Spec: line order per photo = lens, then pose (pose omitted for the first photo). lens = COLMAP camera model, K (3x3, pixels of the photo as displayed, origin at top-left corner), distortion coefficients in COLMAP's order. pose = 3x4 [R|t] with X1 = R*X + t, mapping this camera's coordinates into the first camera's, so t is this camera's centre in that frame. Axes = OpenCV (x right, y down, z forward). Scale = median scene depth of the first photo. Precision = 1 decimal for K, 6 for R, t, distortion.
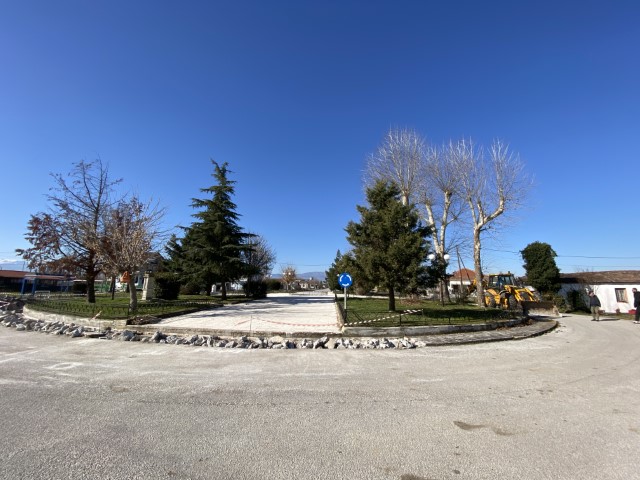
lens RADIAL K [[233.8, 0, 320.0], [0, 233.8, 240.0], [0, 0, 1]] dist [0.000532, -0.000003]
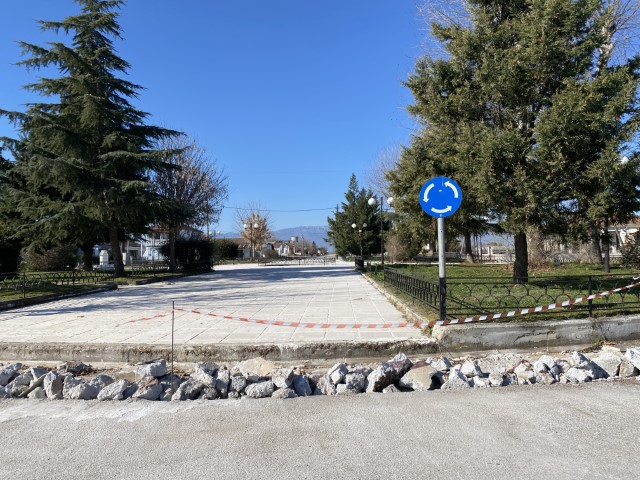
lens RADIAL K [[477.1, 0, 320.0], [0, 477.1, 240.0], [0, 0, 1]] dist [-0.033304, -0.006863]
pose [[0.999410, -0.033951, 0.005231, -0.060194], [0.032499, 0.983818, 0.176196, 0.085186], [-0.011128, -0.175922, 0.984341, 0.241075]]
